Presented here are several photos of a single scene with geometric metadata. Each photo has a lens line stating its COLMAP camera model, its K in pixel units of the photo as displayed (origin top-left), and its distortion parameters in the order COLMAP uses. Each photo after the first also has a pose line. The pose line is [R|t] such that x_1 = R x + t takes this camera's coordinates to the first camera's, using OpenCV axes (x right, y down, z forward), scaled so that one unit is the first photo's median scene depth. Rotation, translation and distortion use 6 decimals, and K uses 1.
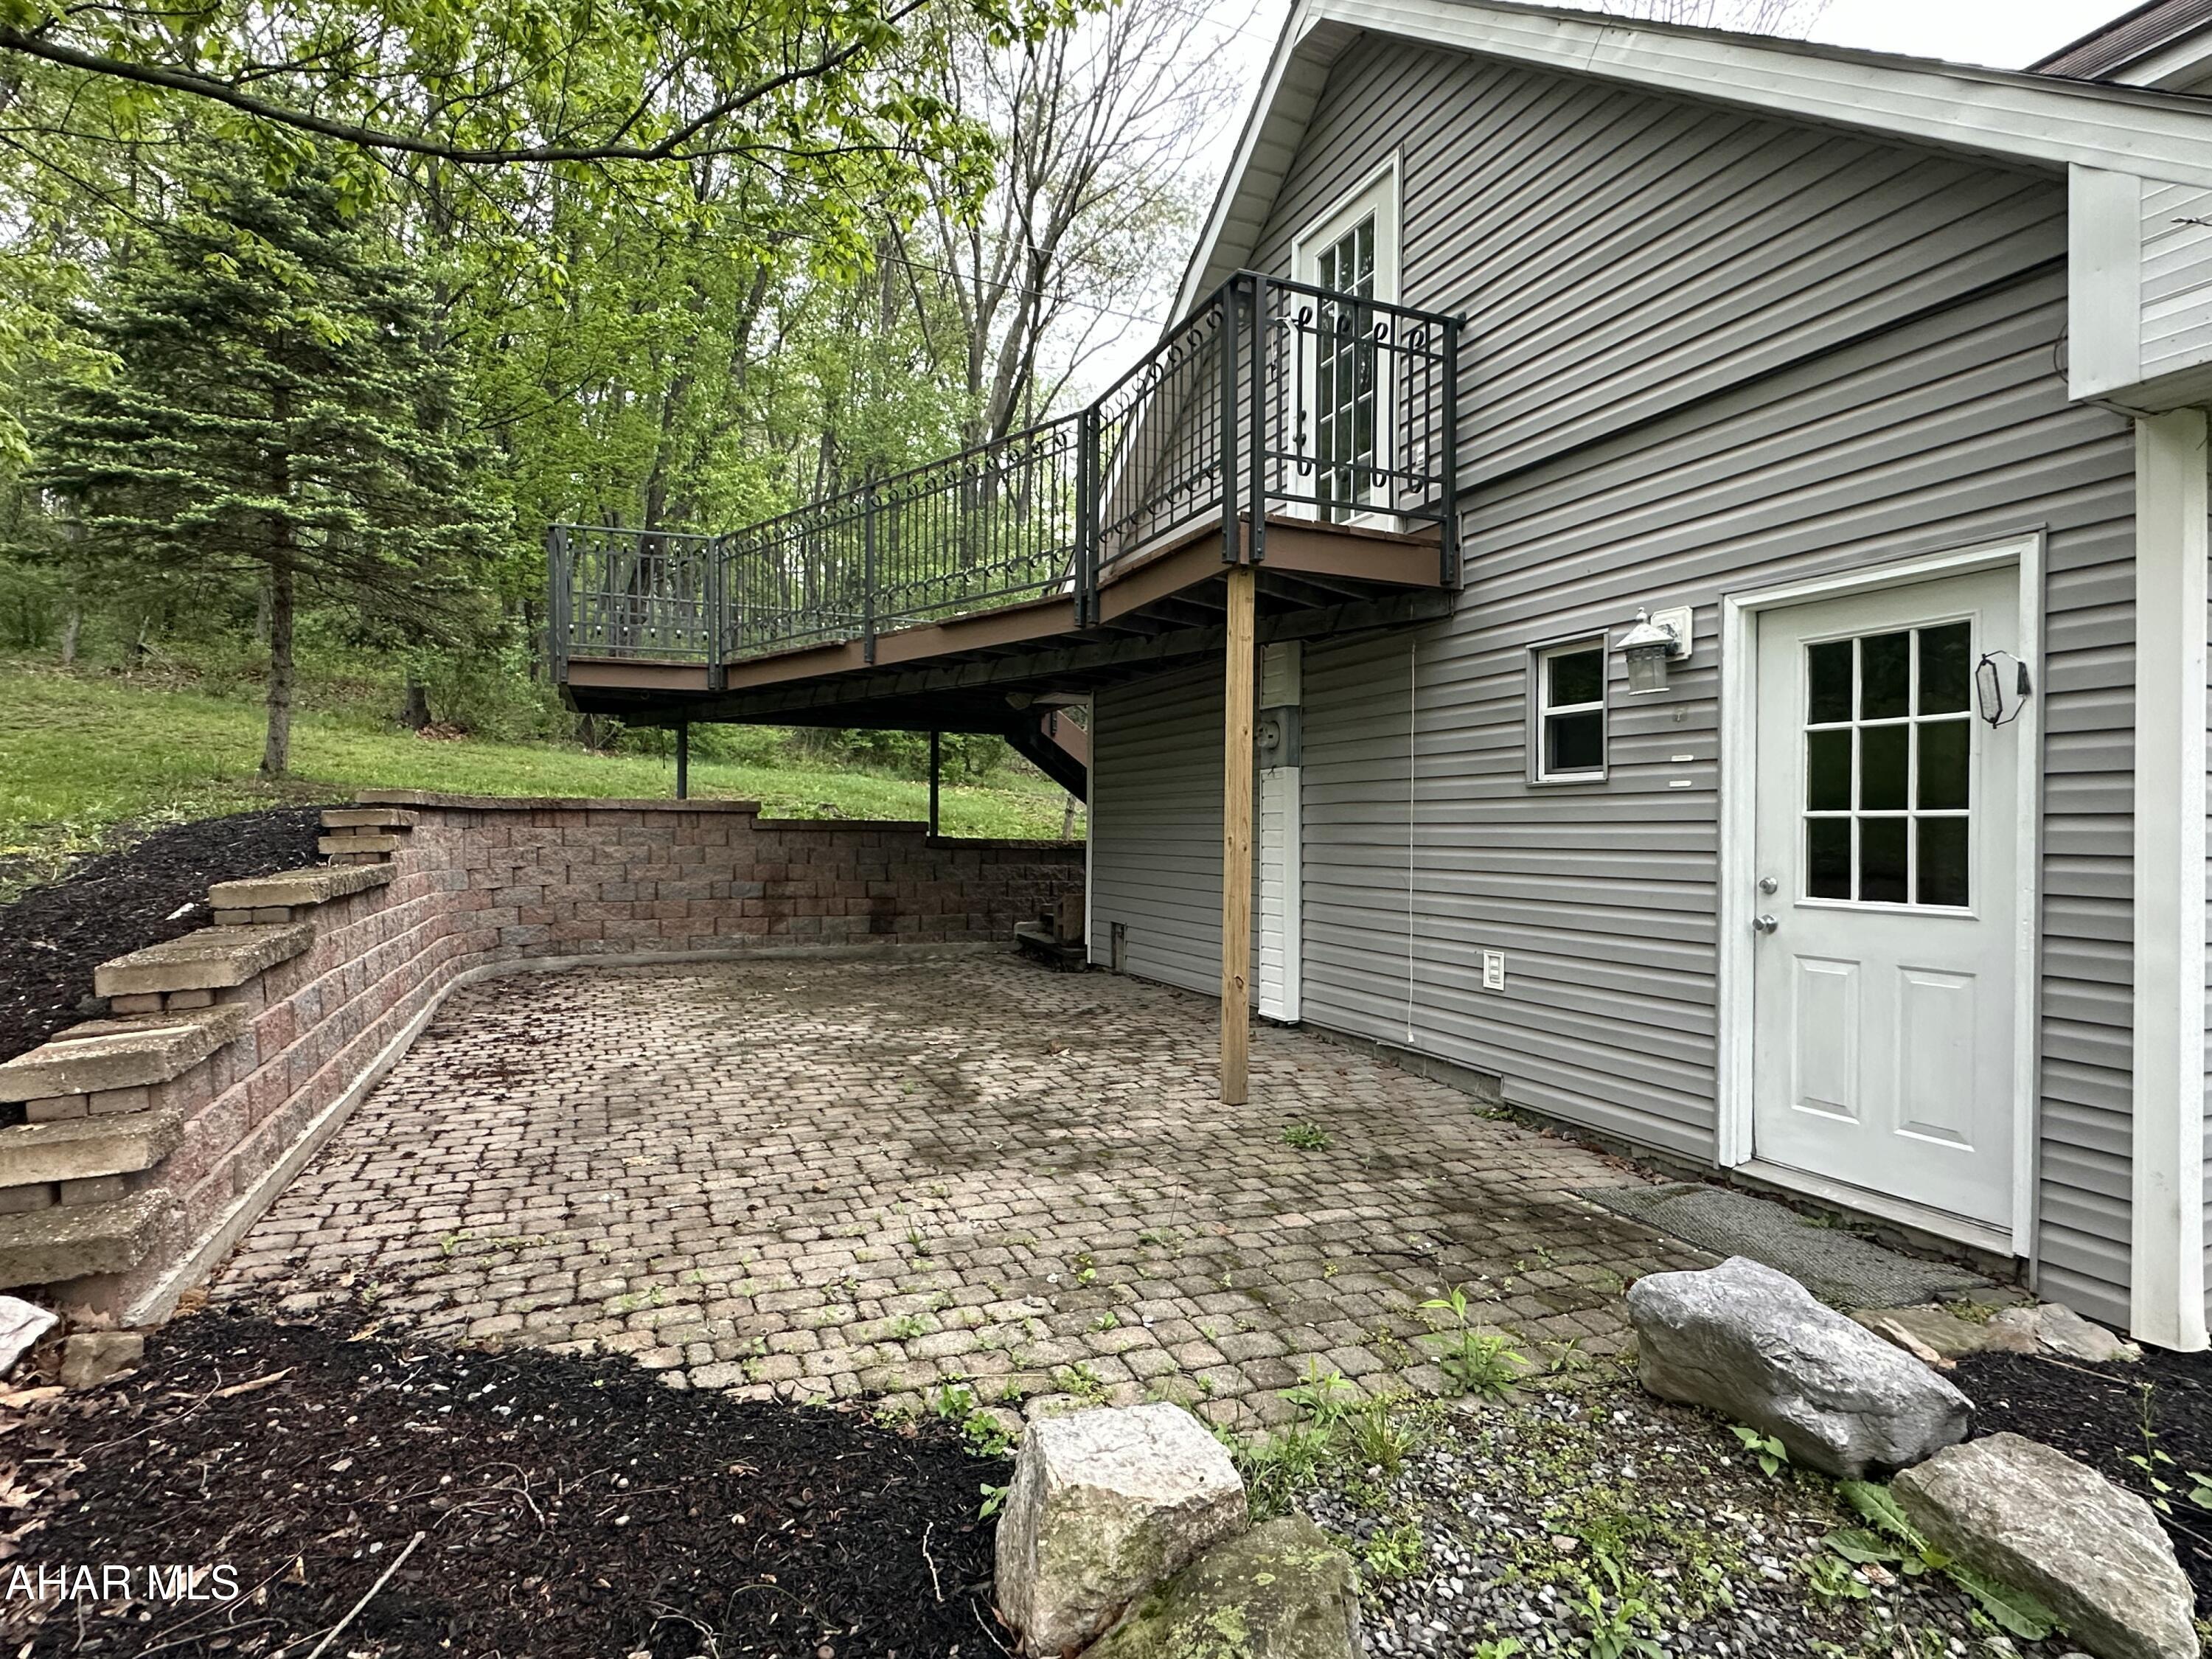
lens RADIAL K [[1152.4, 0, 1091.6], [0, 1152.4, 831.3], [0, 0, 1]] dist [-0.001327, -0.000552]
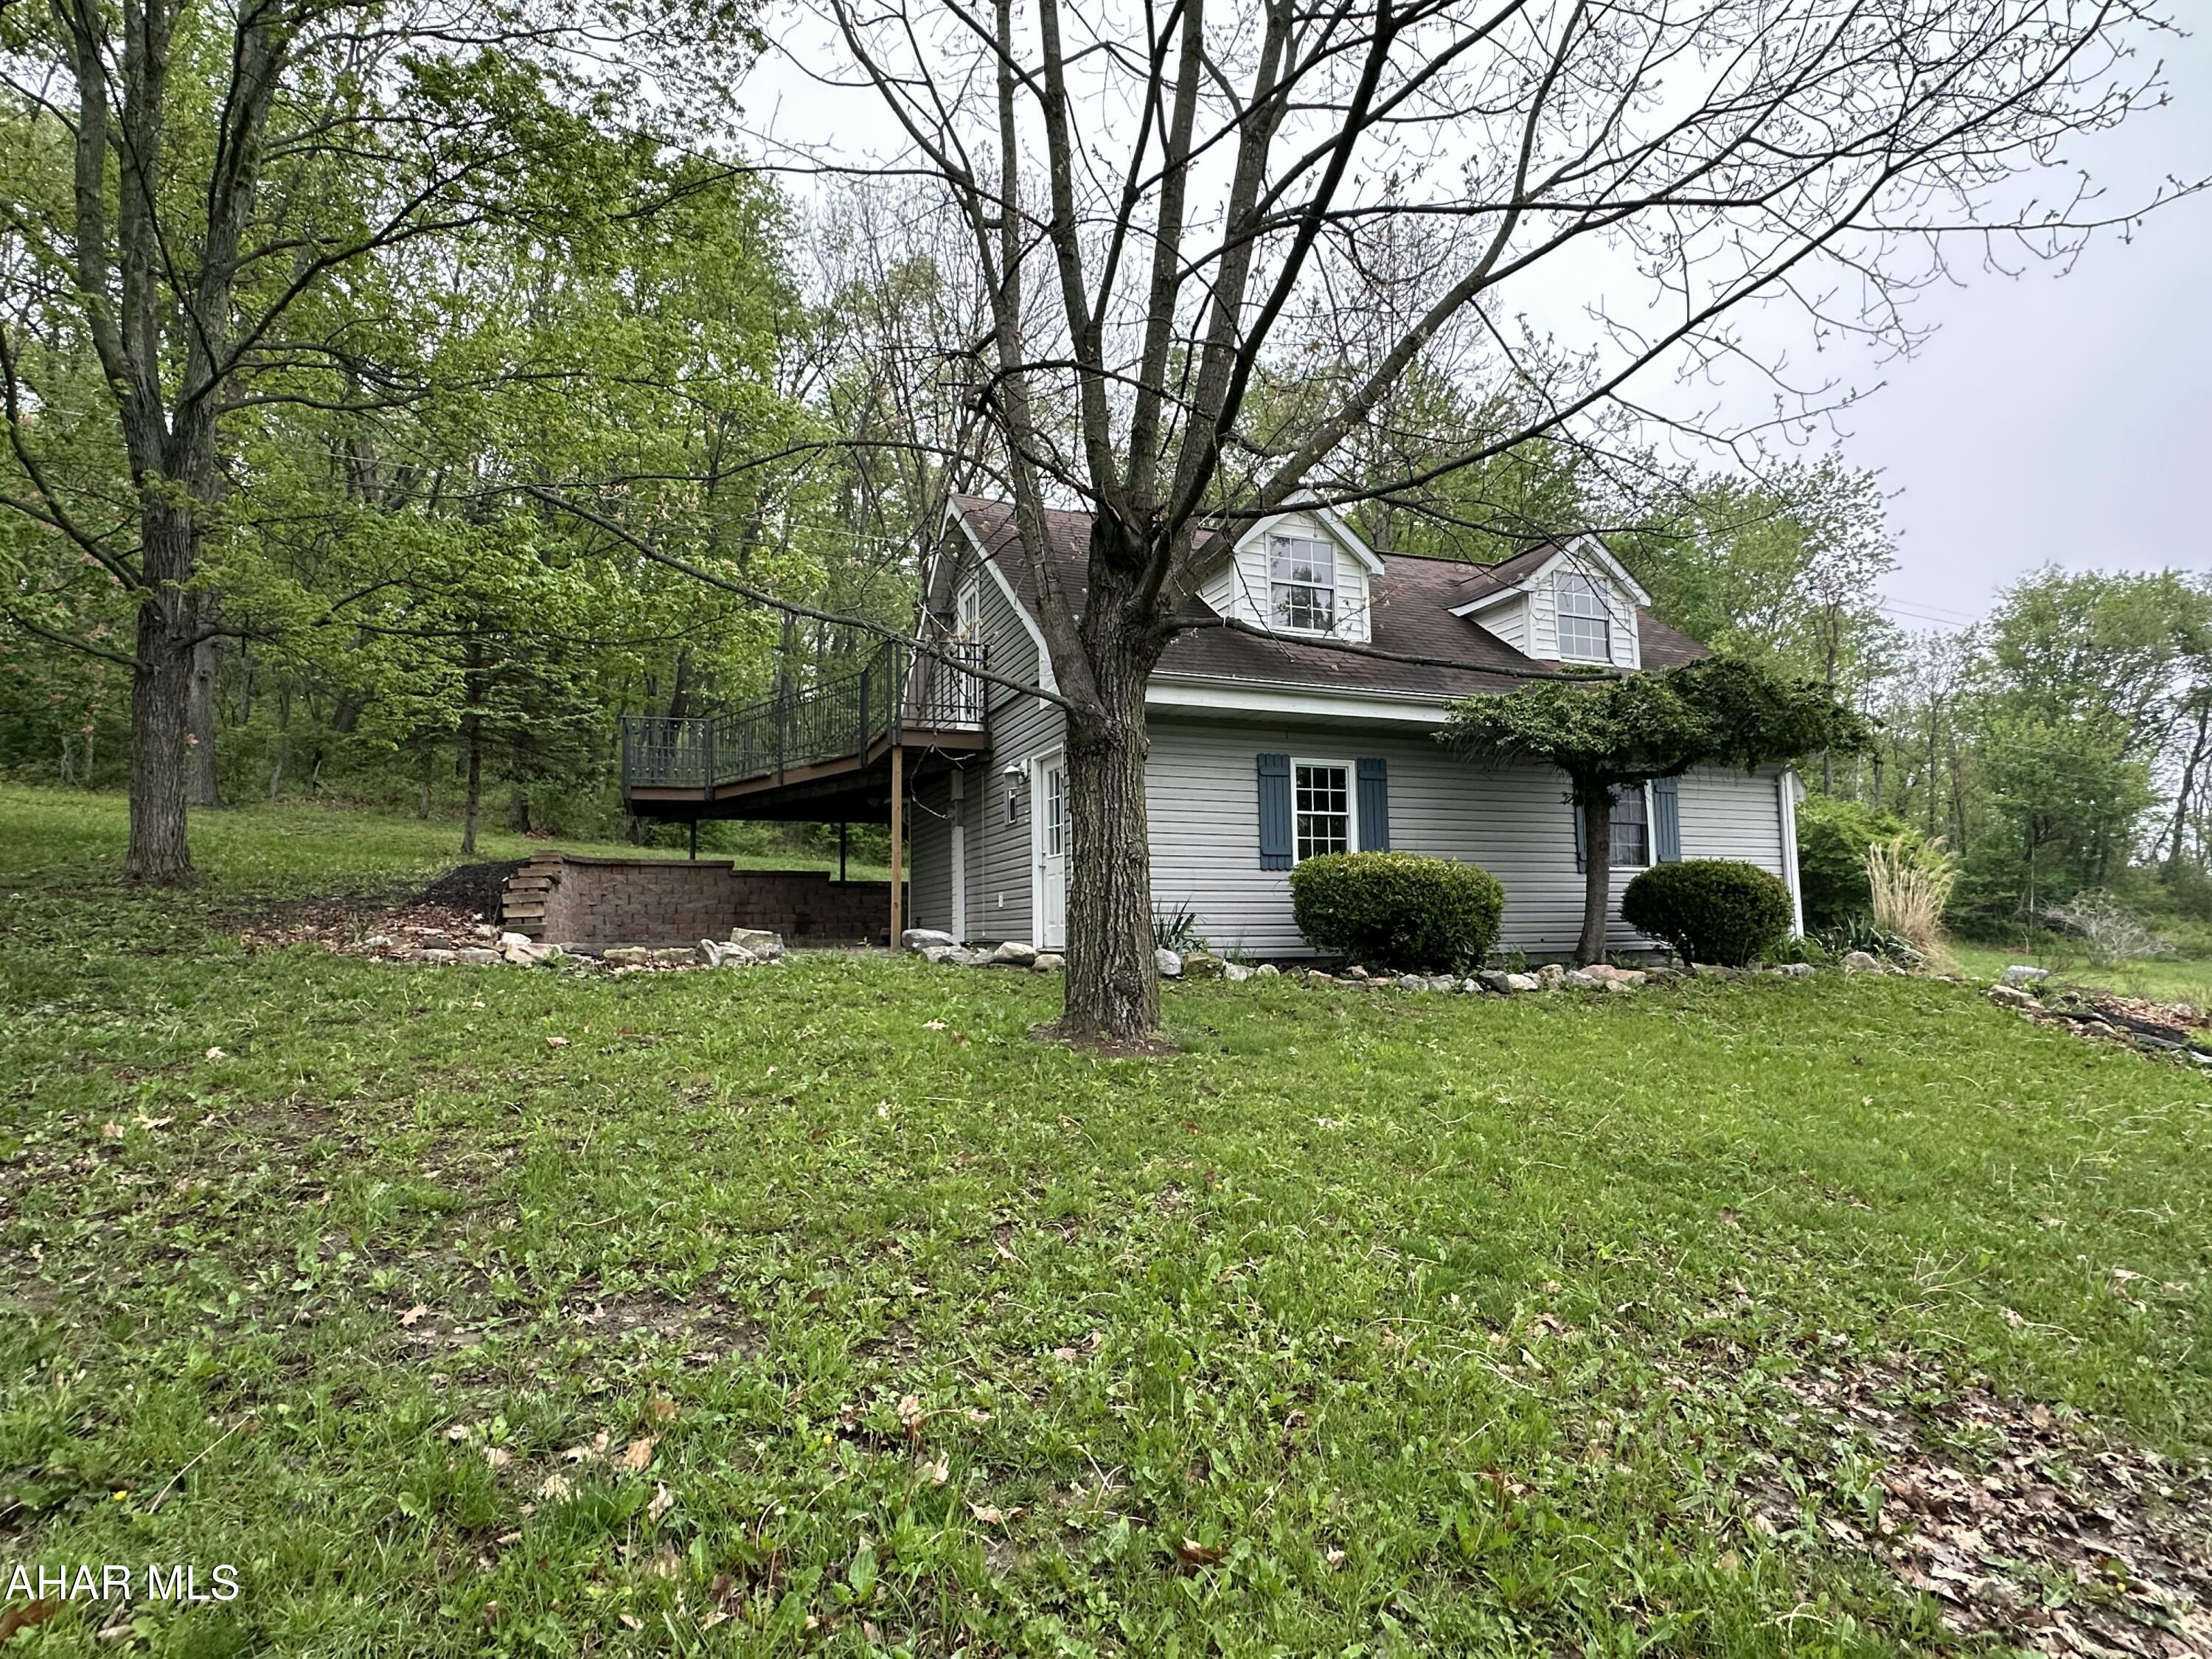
lens RADIAL K [[1152.4, 0, 1092.2], [0, 1152.4, 827.4], [0, 0, 1]] dist [-0.001327, -0.000552]
pose [[0.999408, -0.024805, -0.023824, 0.593688], [0.022369, 0.994976, -0.097580, 0.206205], [0.026124, 0.096990, 0.994942, -1.470700]]
